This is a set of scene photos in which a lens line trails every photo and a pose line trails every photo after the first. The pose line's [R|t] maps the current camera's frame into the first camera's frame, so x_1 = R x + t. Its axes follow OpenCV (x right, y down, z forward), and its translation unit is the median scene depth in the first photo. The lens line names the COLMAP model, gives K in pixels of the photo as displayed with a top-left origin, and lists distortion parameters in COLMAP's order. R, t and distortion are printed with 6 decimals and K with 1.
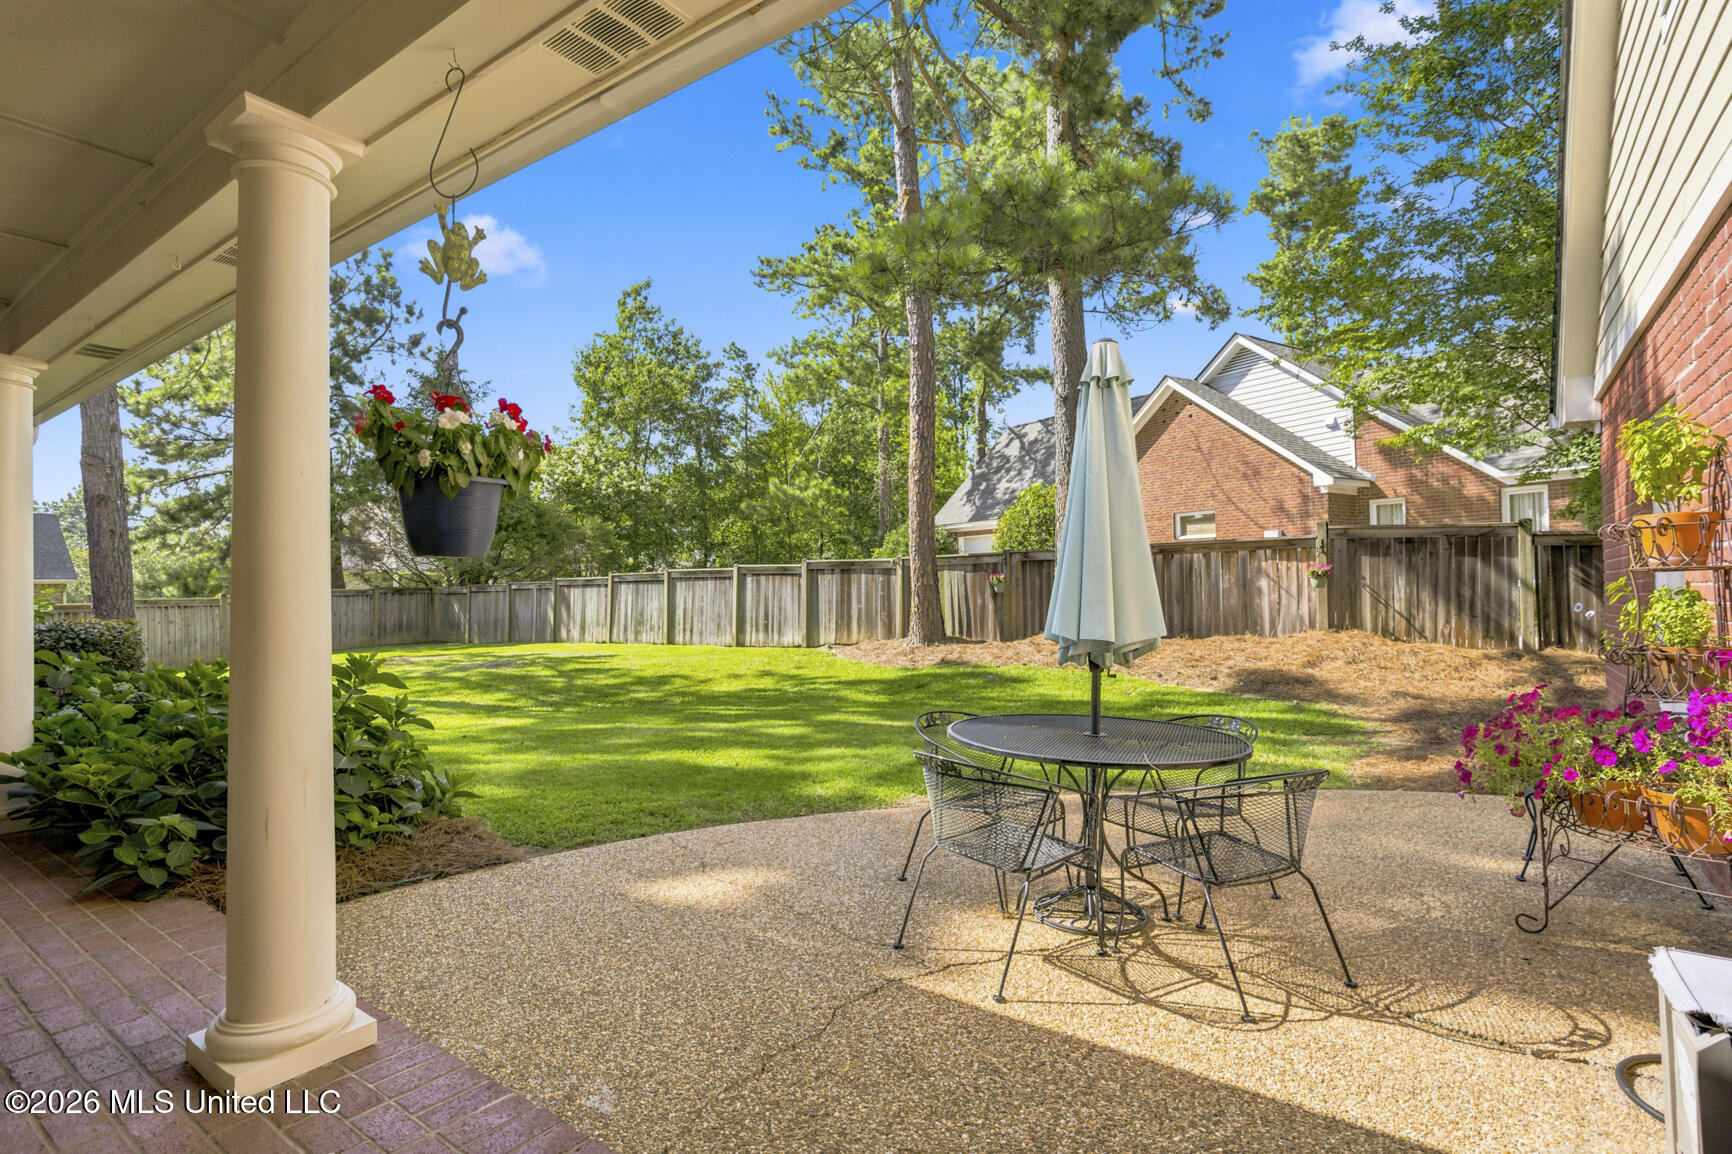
lens RADIAL K [[852.2, 0, 872.8], [0, 852.2, 591.2], [0, 0, 1]] dist [-0.024059, 0.012042]
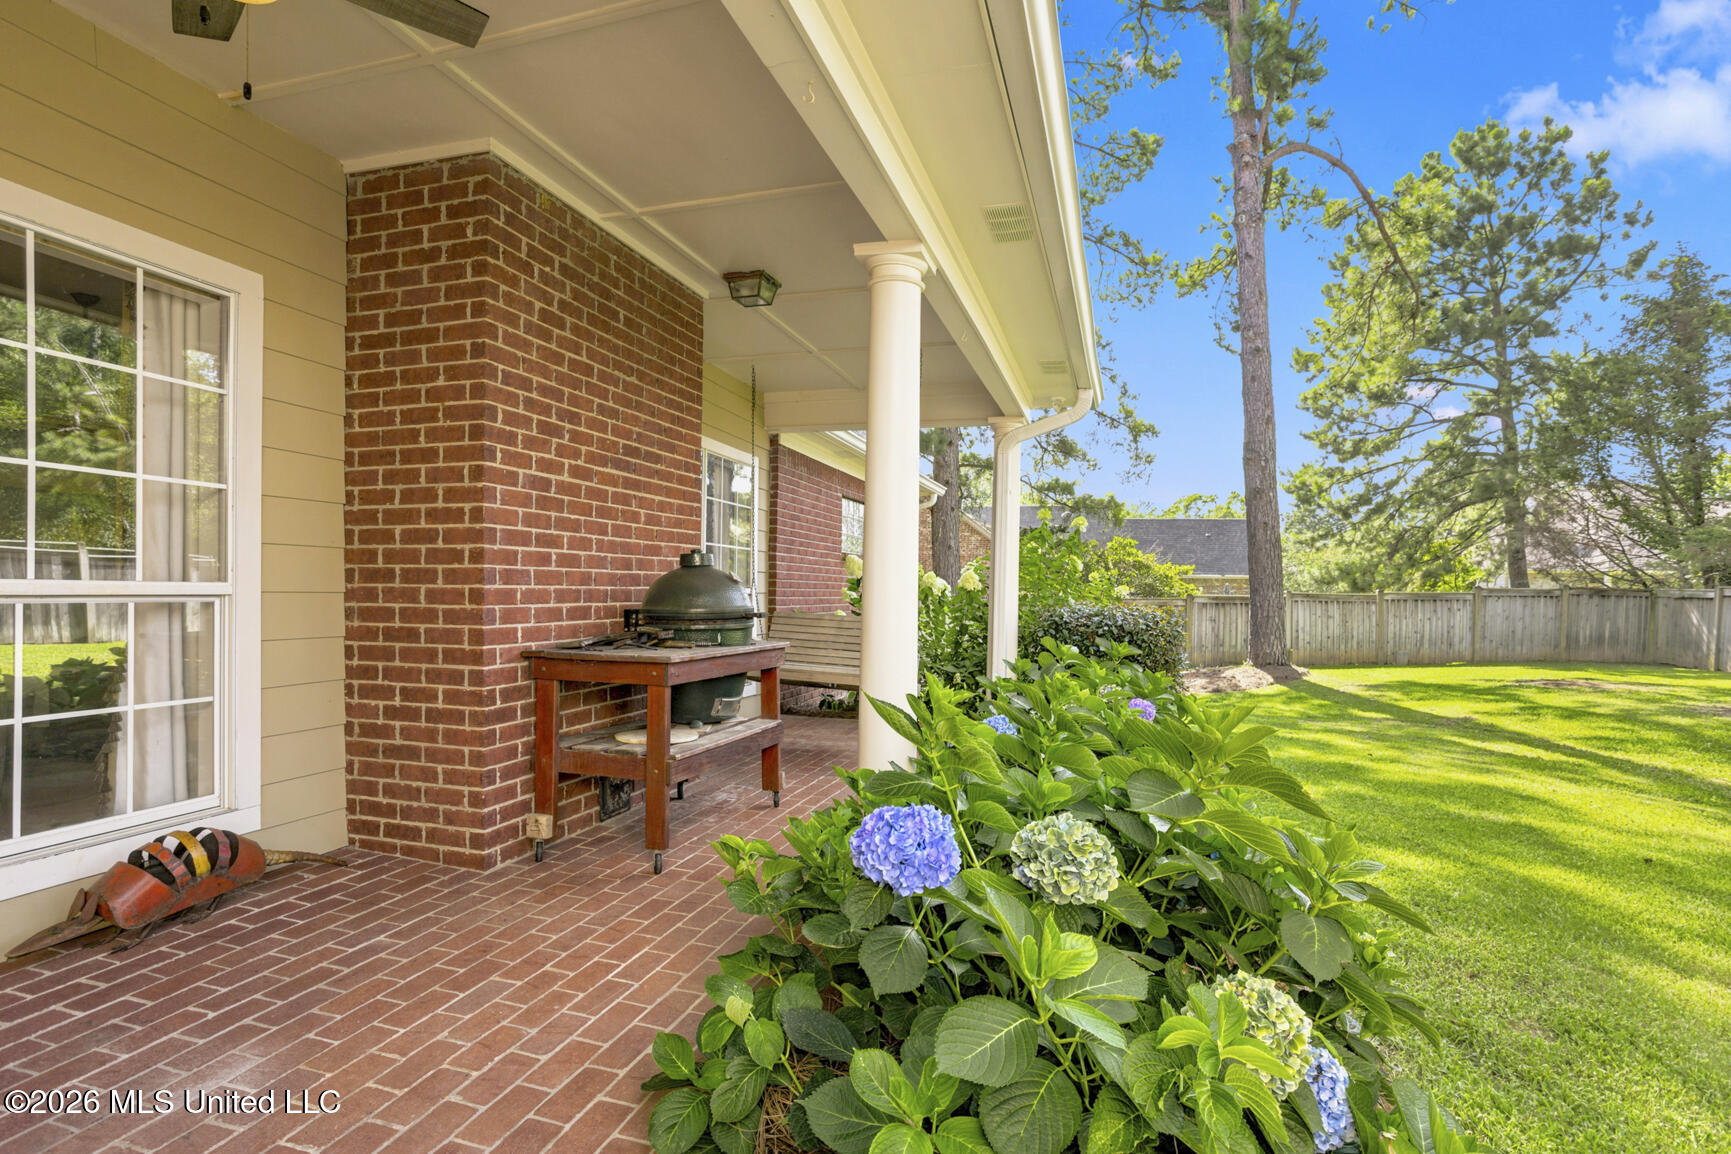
lens RADIAL K [[851.7, 0, 864.3], [0, 851.7, 583.4], [0, 0, 1]] dist [-0.024059, 0.012042]
pose [[0.318500, 0.018442, -0.947744, -0.051762], [-0.030487, 0.999493, 0.009204, 0.004389], [0.947433, 0.025962, 0.318900, 0.129107]]
